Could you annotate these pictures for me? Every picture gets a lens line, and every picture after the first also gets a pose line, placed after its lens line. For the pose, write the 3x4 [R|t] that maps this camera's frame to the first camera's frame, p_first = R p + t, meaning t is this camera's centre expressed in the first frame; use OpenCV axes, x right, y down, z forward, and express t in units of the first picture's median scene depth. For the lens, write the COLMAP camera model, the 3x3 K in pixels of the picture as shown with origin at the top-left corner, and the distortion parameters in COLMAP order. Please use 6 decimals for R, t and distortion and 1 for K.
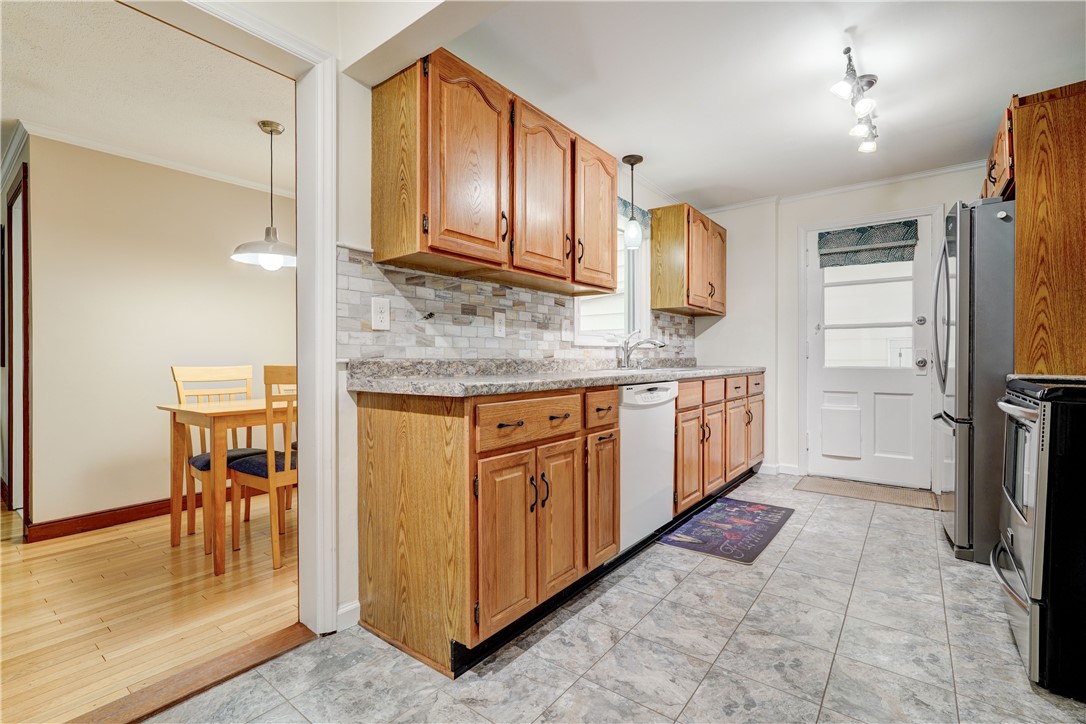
lens RADIAL K [[498.5, 0, 522.9], [0, 498.5, 360.6], [0, 0, 1]] dist [-0.008165, 0.006128]
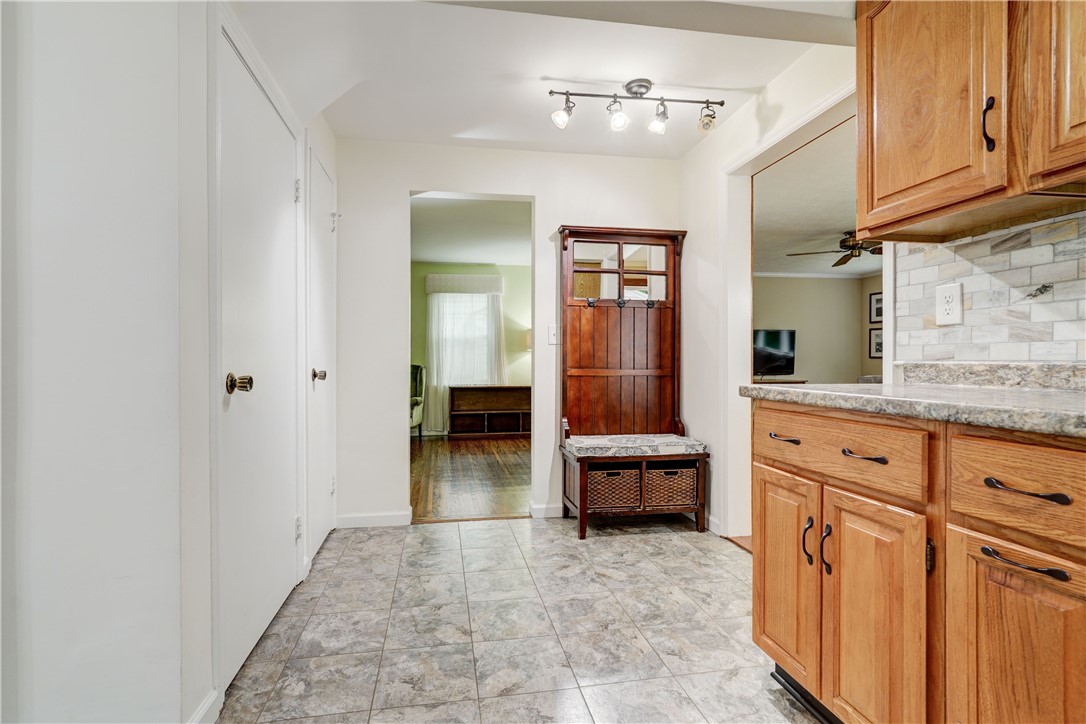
lens RADIAL K [[498.5, 0, 544.3], [0, 498.5, 363.1], [0, 0, 1]] dist [-0.008165, 0.006128]
pose [[-0.636153, 0.005285, -0.771545, 0.718087], [-0.000598, 0.999973, 0.007343, -0.005604], [0.771562, 0.005132, -0.636133, 0.981037]]
